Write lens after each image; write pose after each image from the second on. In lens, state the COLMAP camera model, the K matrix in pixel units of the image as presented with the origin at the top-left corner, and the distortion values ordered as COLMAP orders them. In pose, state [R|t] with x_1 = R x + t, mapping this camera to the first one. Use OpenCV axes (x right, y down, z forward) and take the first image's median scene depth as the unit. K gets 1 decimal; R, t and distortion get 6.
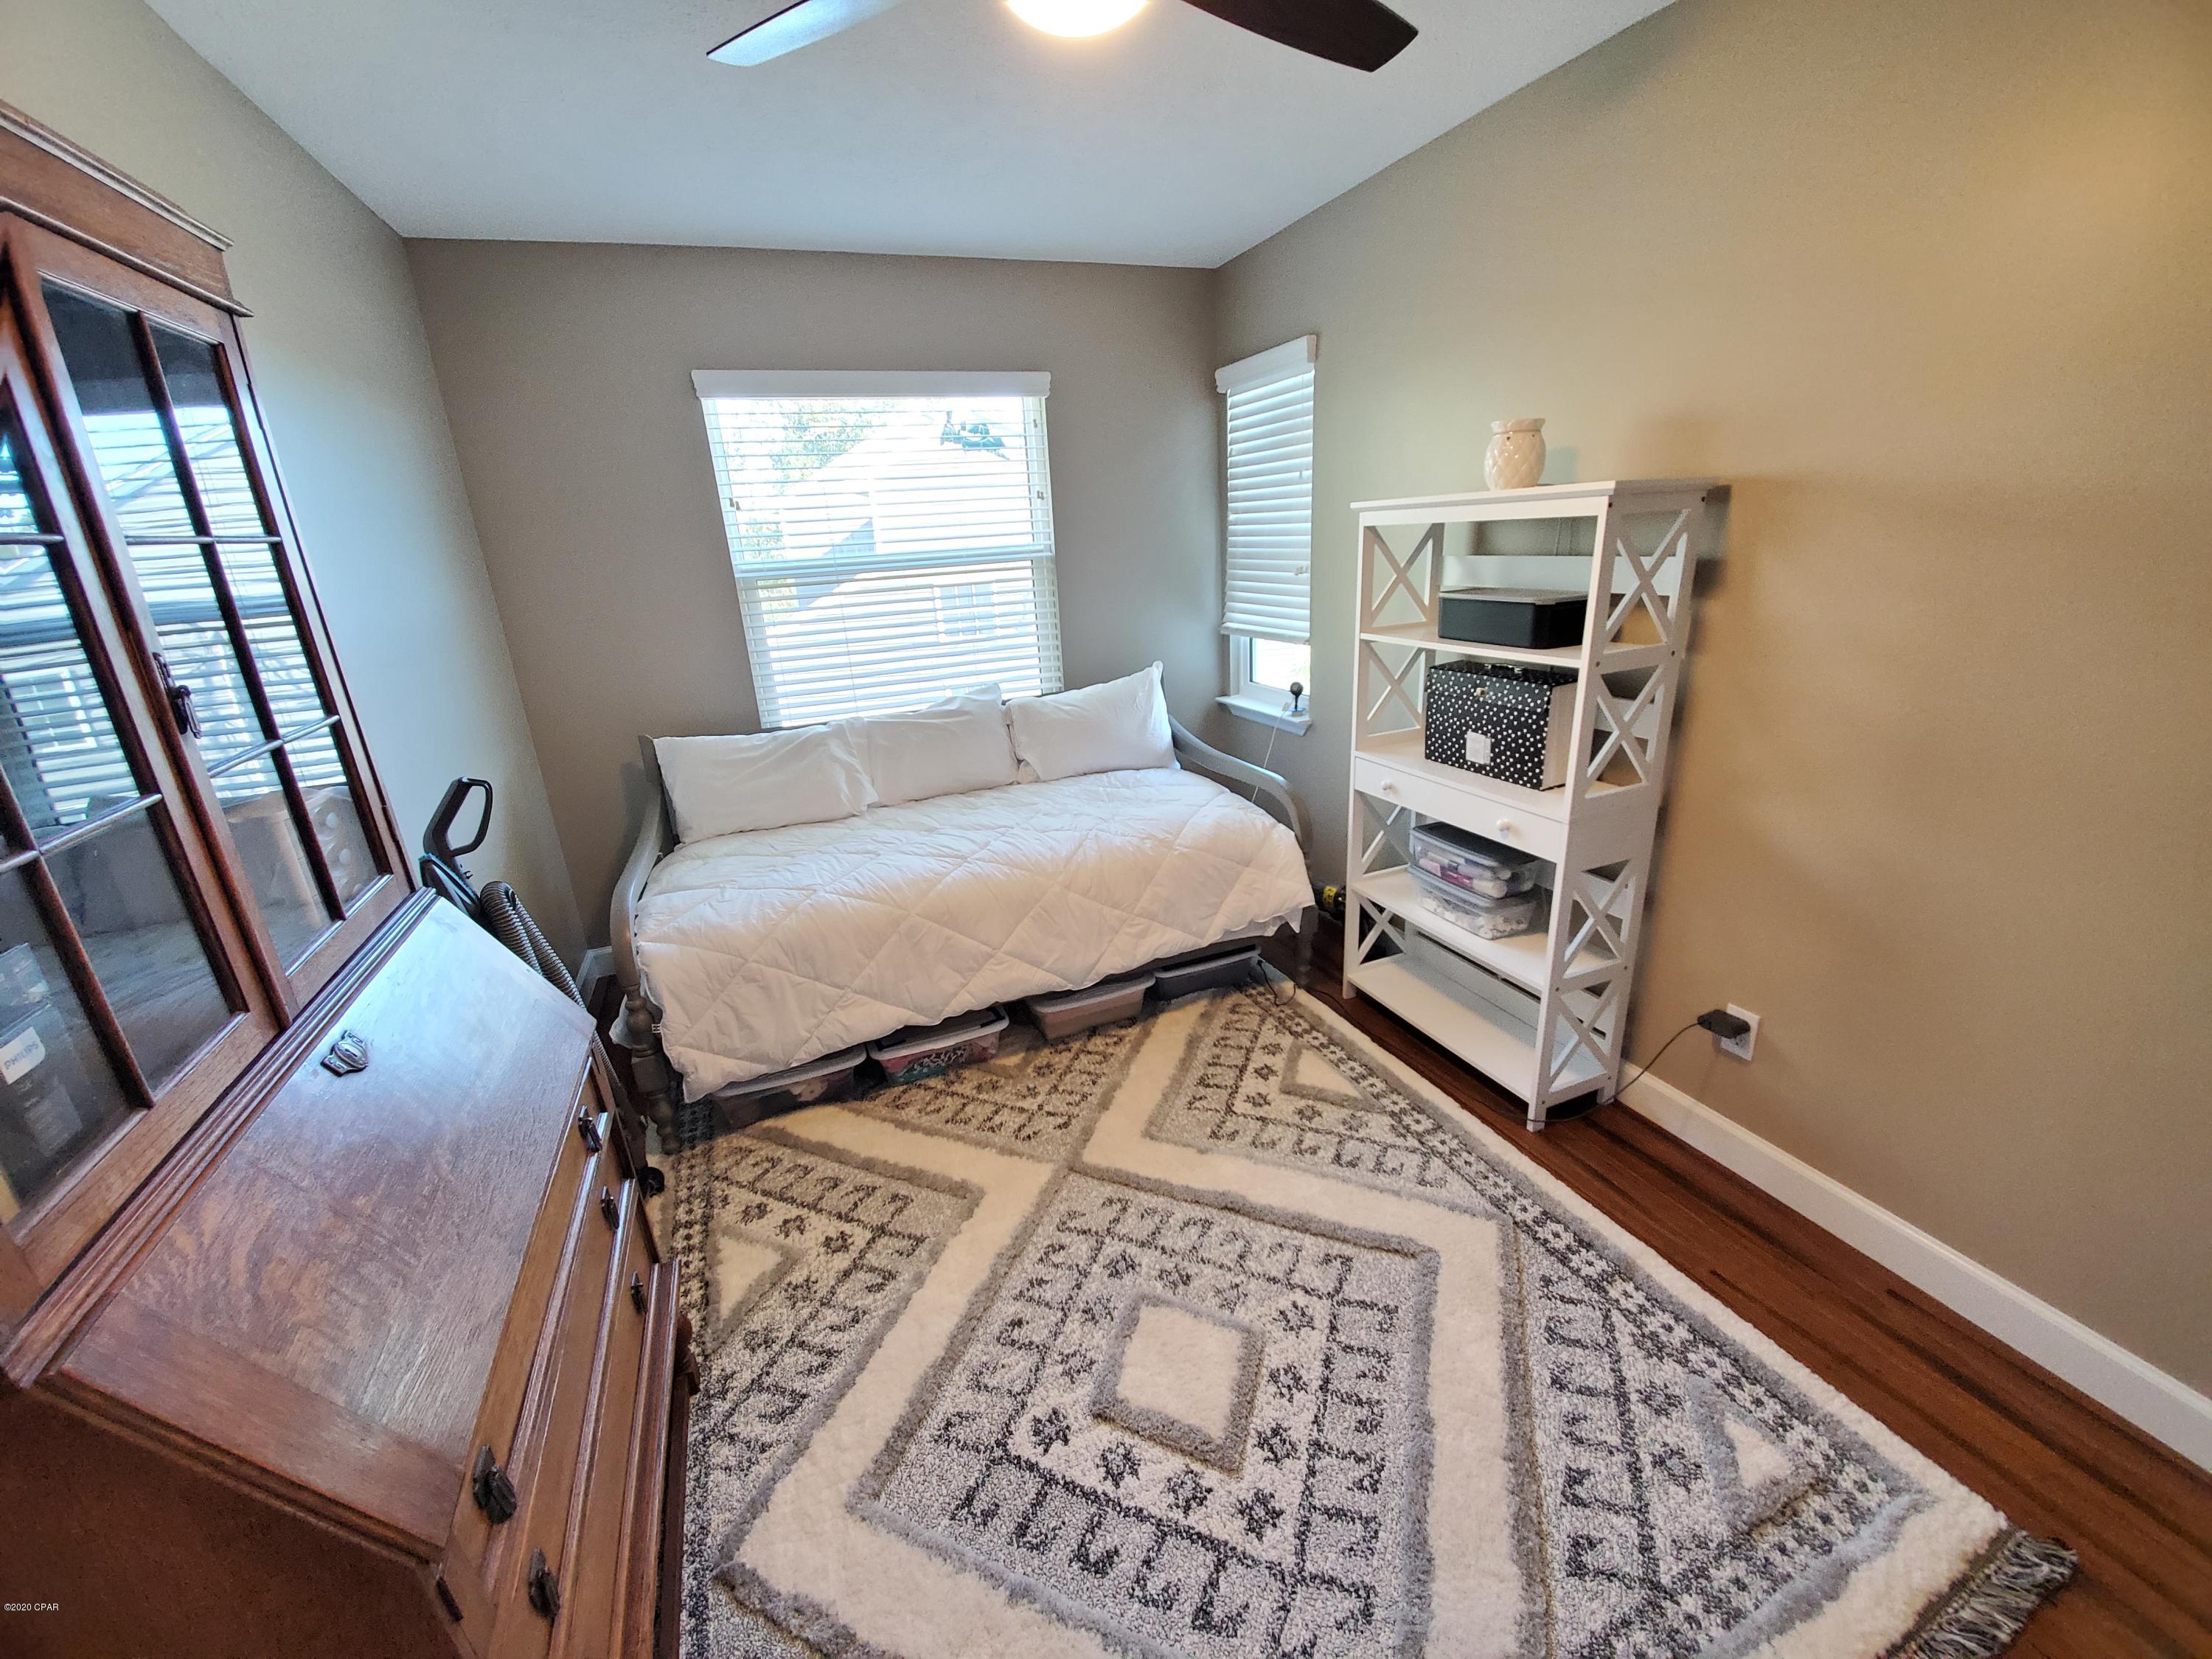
lens RADIAL K [[872.3, 0, 1097.3], [0, 872.3, 829.2], [0, 0, 1]] dist [0.010058, -0.013996]
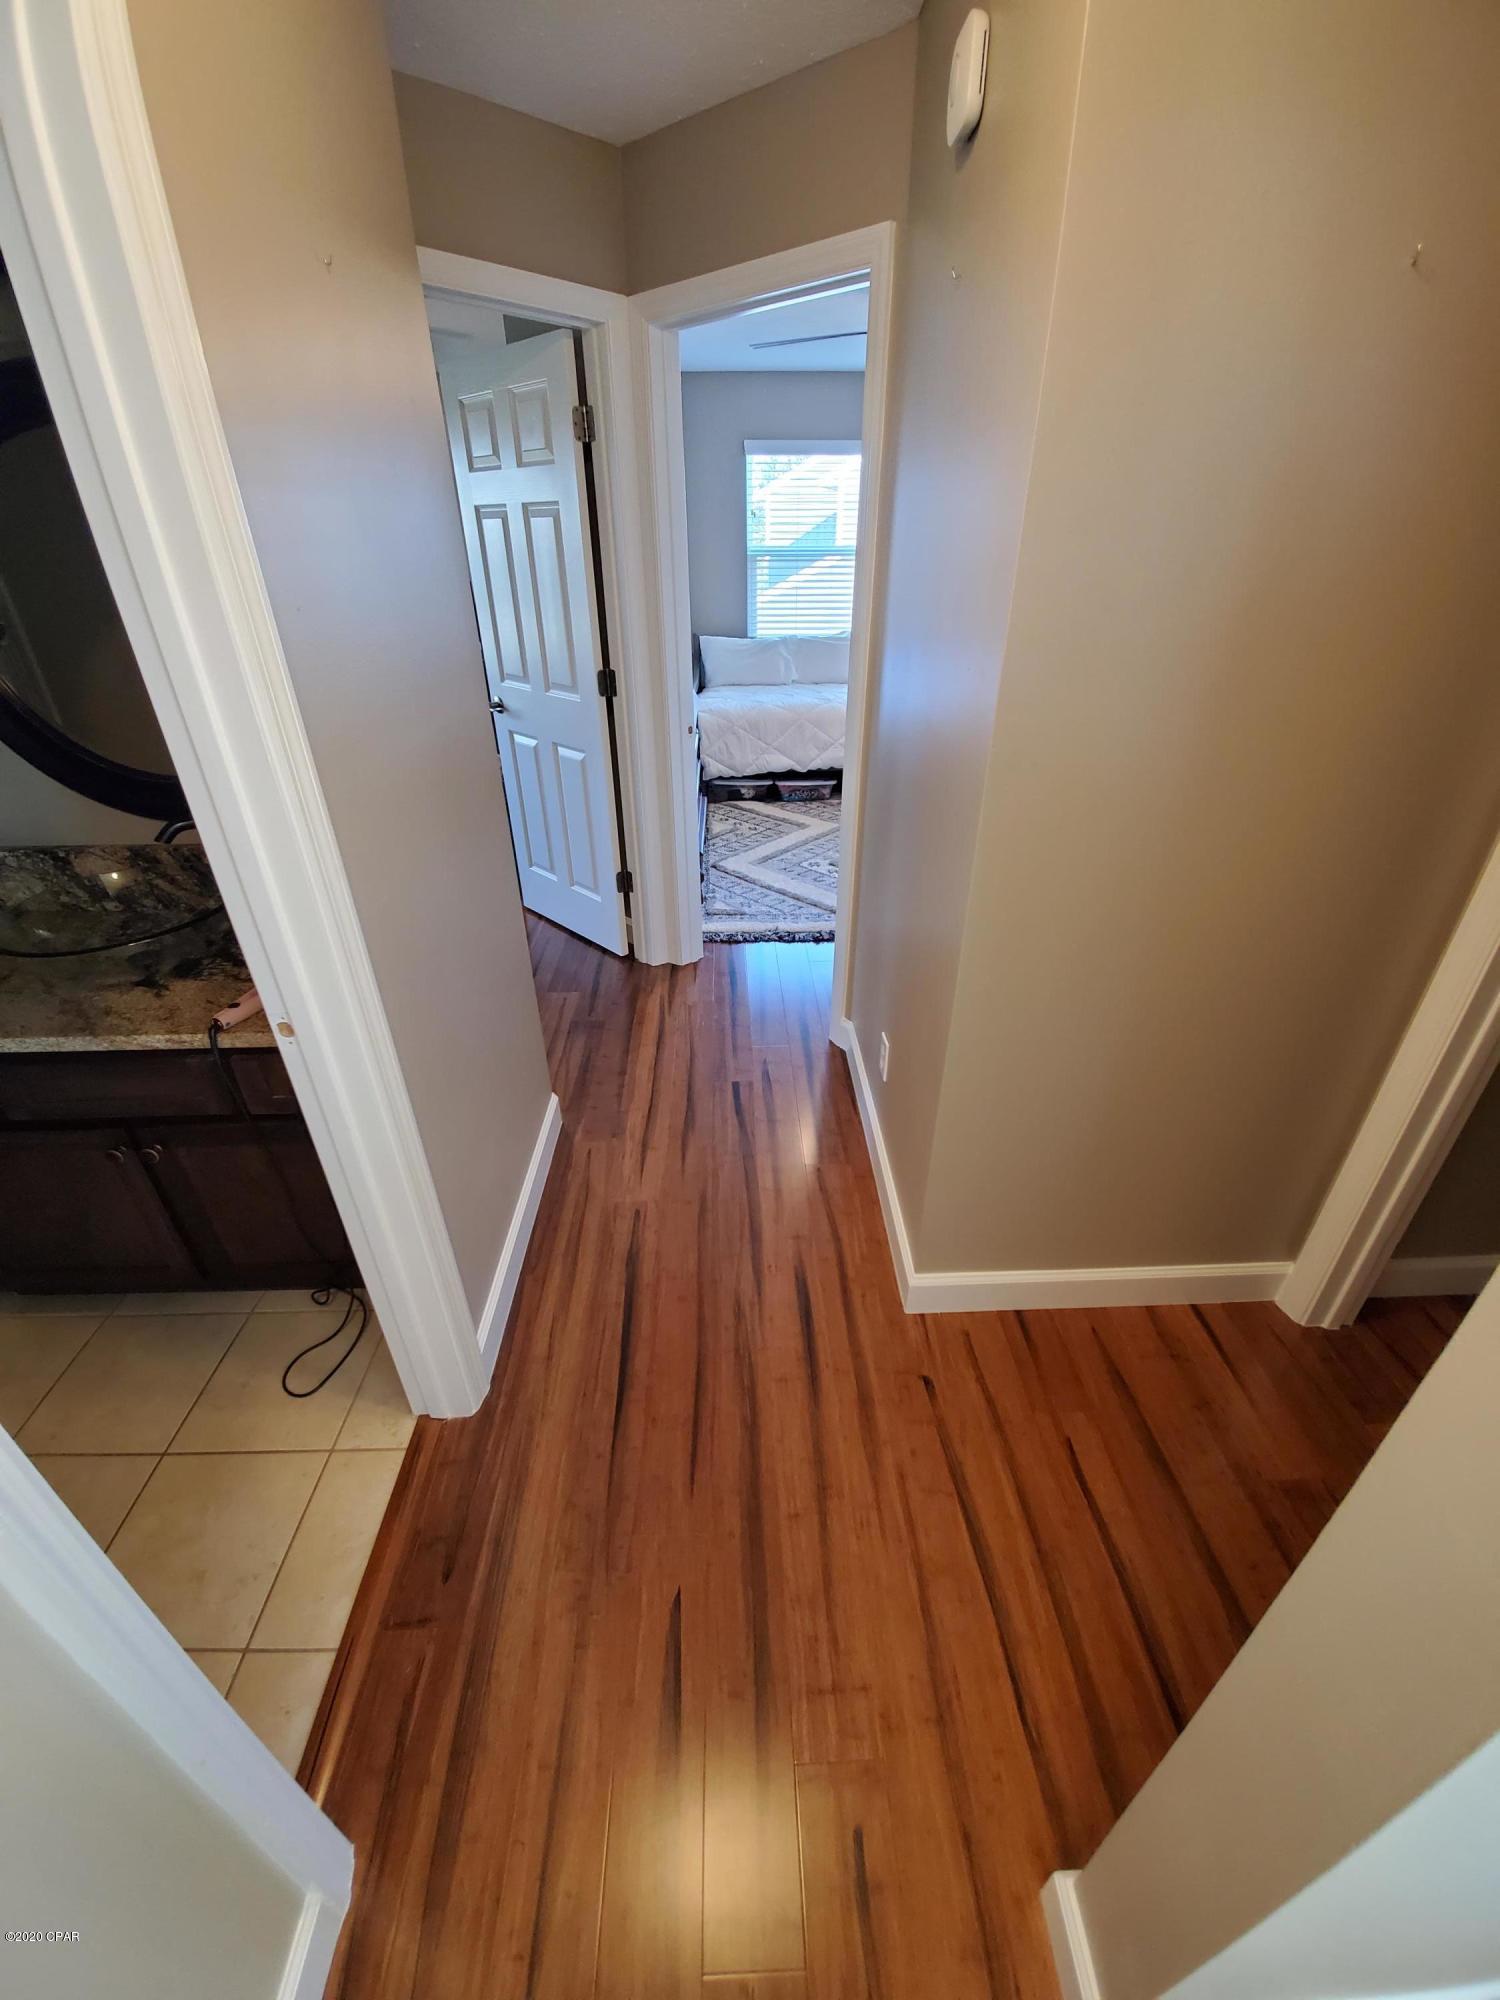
lens RADIAL K [[788.7, 0, 751.8], [0, 788.7, 999.1], [0, 0, 1]] dist [0.010058, -0.013996]
pose [[0.942321, 0.213780, -0.257543, 0.423542], [-0.154119, 0.960162, 0.233102, 0.407170], [0.297115, -0.179965, 0.937729, -1.332402]]
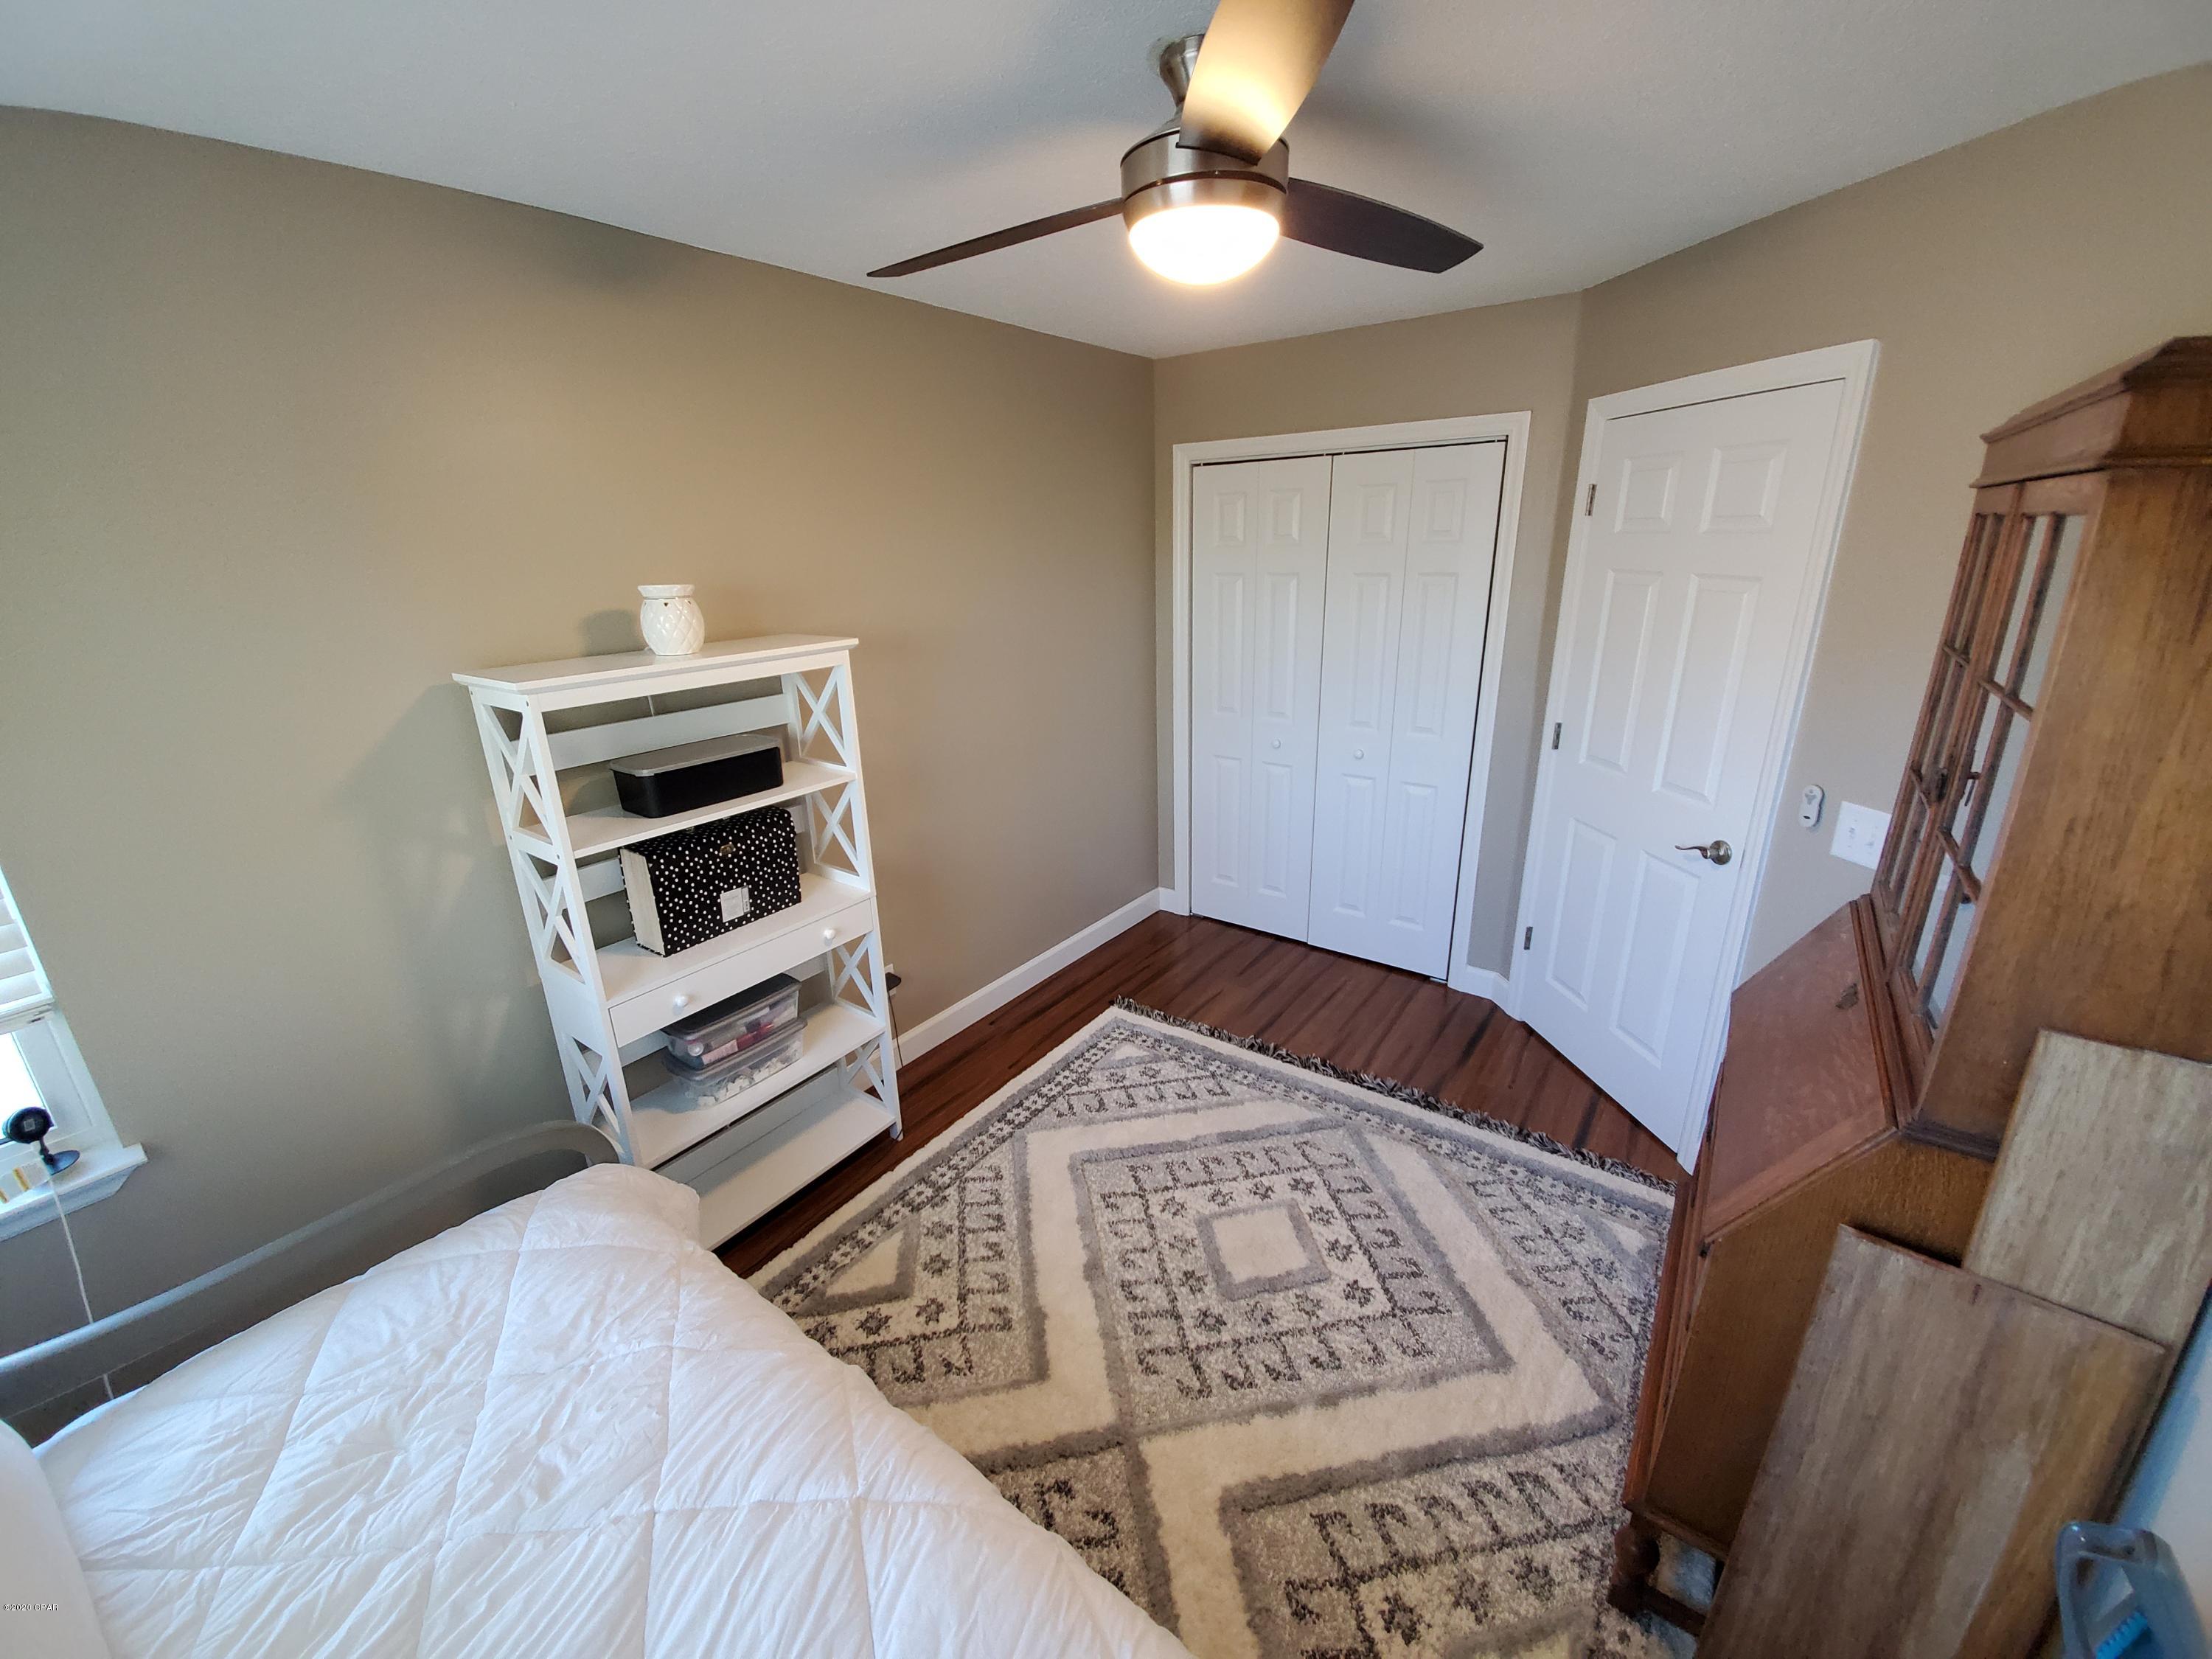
lens RADIAL K [[872.3, 0, 1098.4], [0, 872.3, 814.0], [0, 0, 1]] dist [0.010058, -0.013996]
pose [[-0.529208, -0.185601, 0.827944, -0.639405], [0.328476, 0.854882, 0.401597, -0.491674], [-0.782332, 0.484488, -0.391444, 1.144364]]
